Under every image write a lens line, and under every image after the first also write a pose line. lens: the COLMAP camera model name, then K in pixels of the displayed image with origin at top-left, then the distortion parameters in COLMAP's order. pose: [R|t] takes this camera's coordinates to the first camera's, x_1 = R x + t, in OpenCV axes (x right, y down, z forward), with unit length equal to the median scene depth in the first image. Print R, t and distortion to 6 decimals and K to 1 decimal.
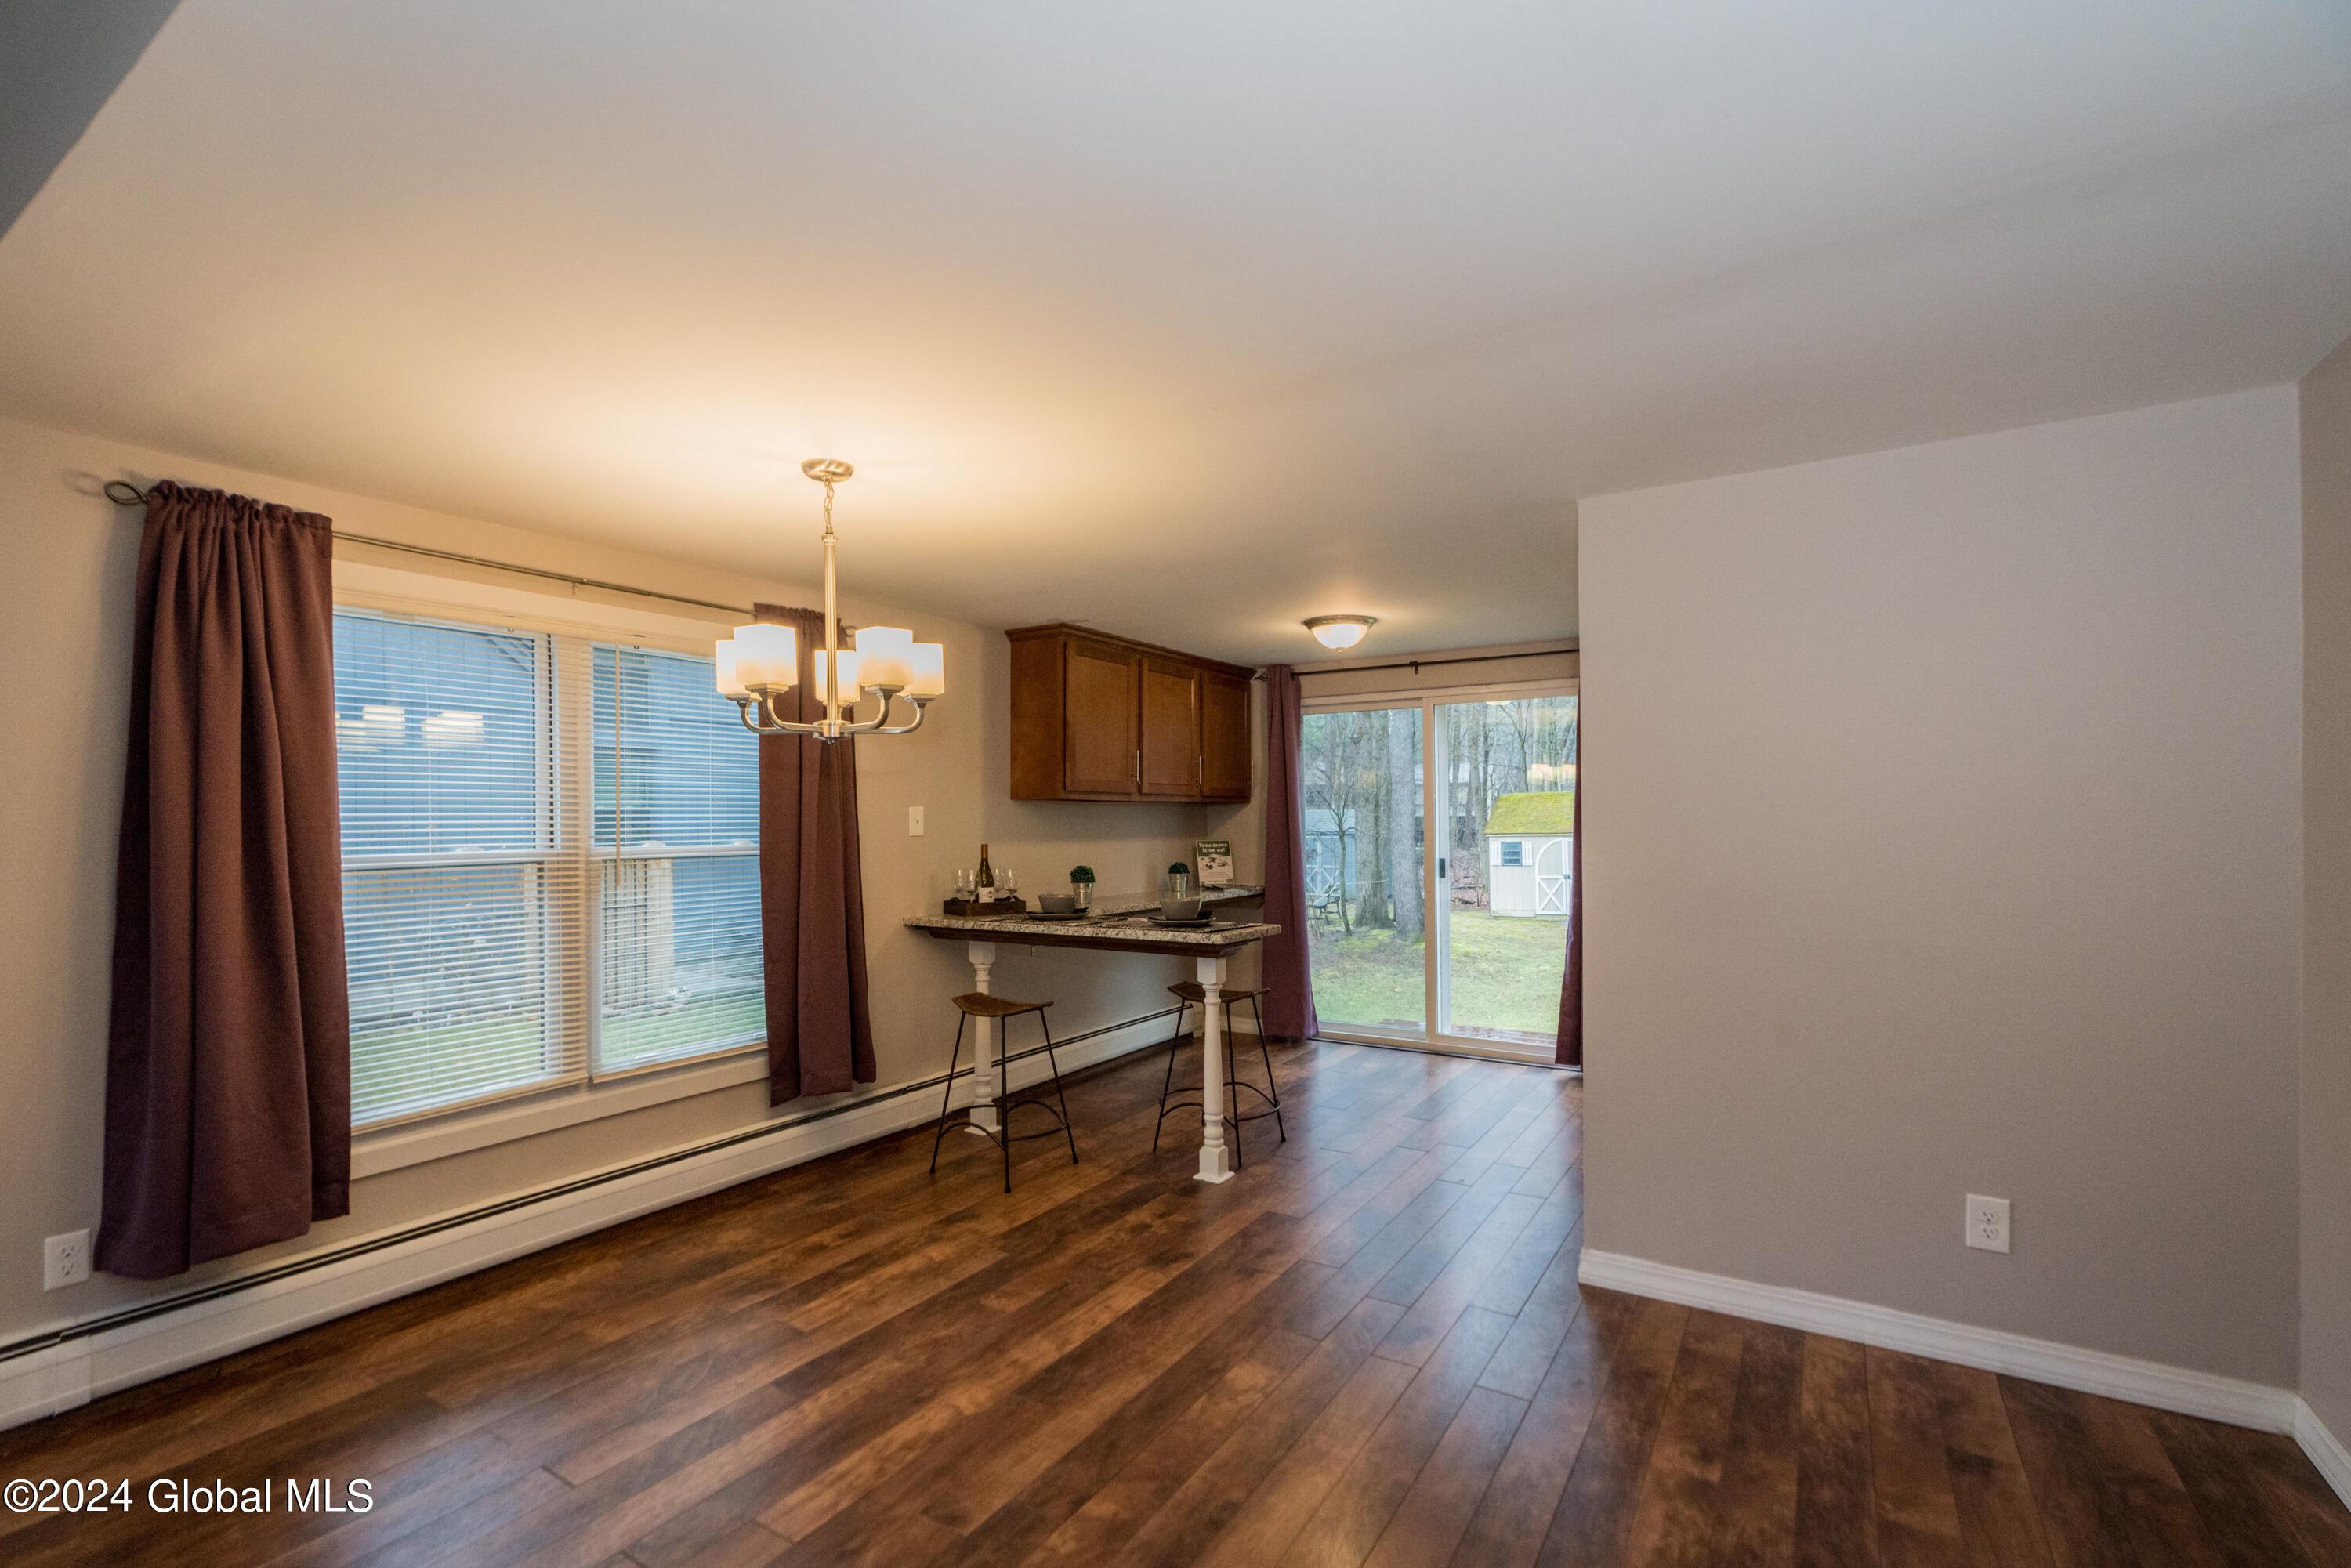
lens RADIAL K [[1054.0, 0, 1166.9], [0, 1054.0, 818.2], [0, 0, 1]] dist [0.000056, 0.000048]
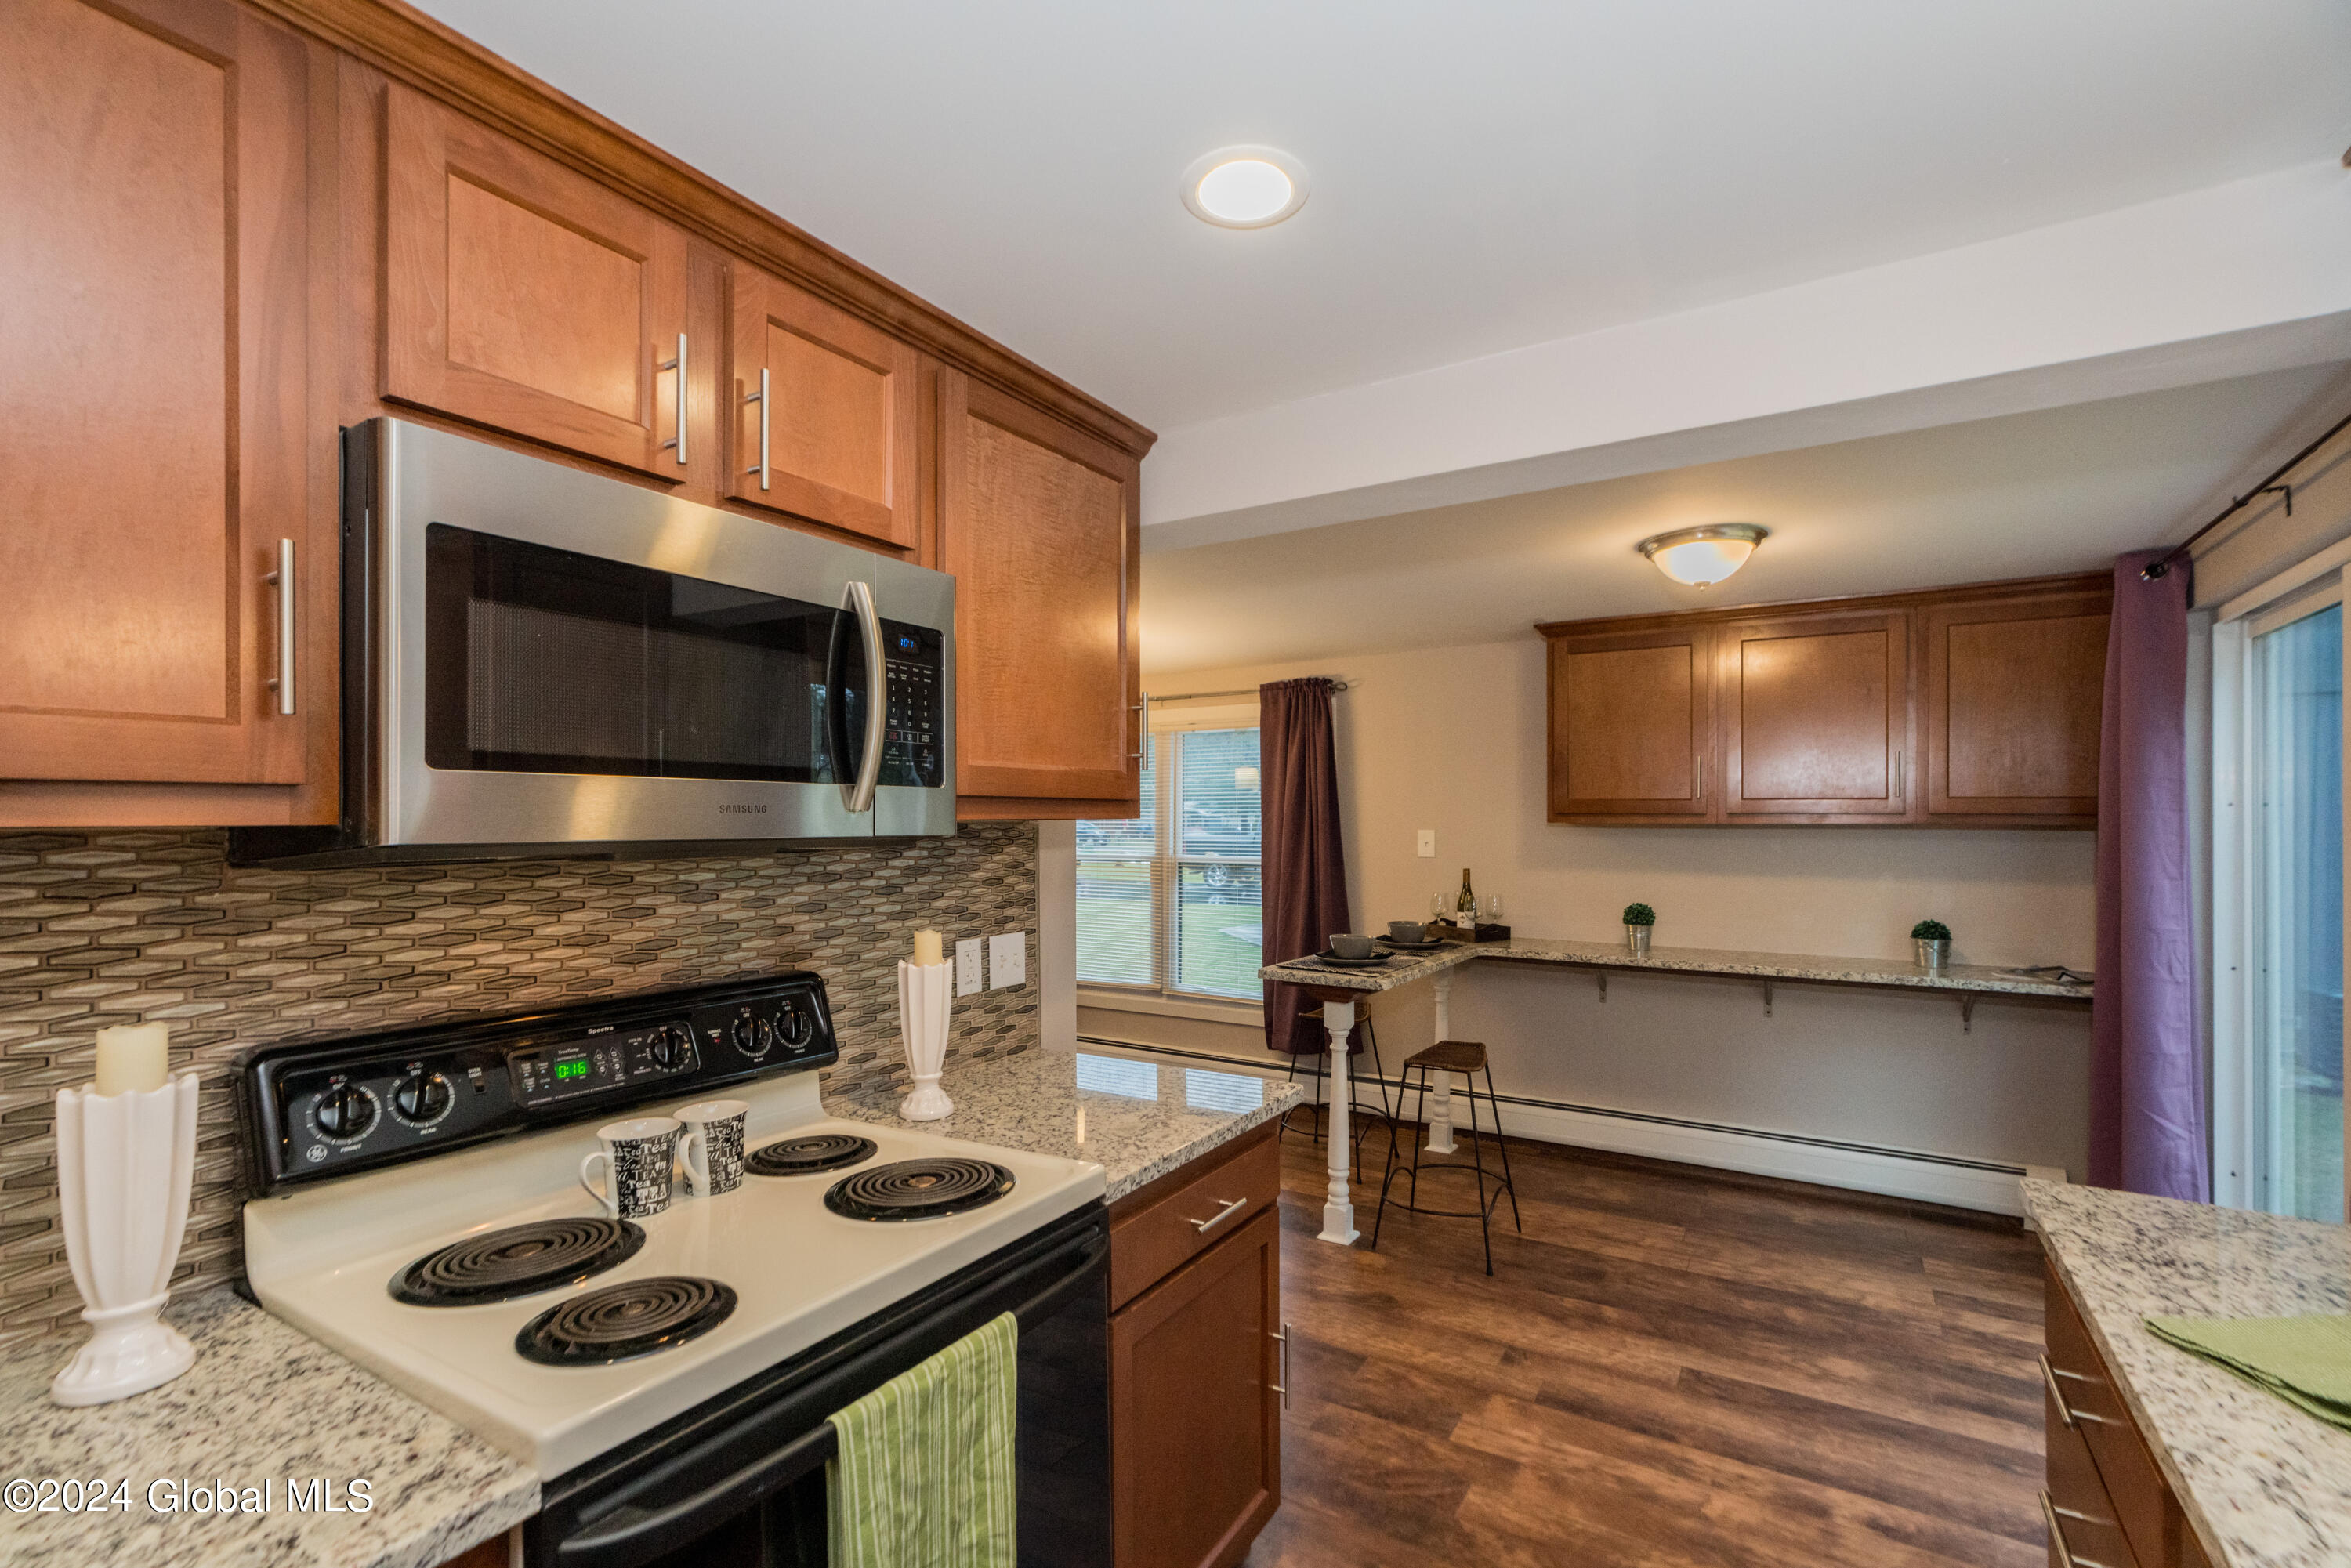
lens RADIAL K [[1054.0, 0, 1166.9], [0, 1054.0, 818.2], [0, 0, 1]] dist [0.000056, 0.000048]
pose [[-0.047129, -0.001346, -0.998888, 0.871783], [-0.001899, 0.999997, -0.001258, -0.021433], [0.998887, 0.001837, -0.047132, 0.817413]]
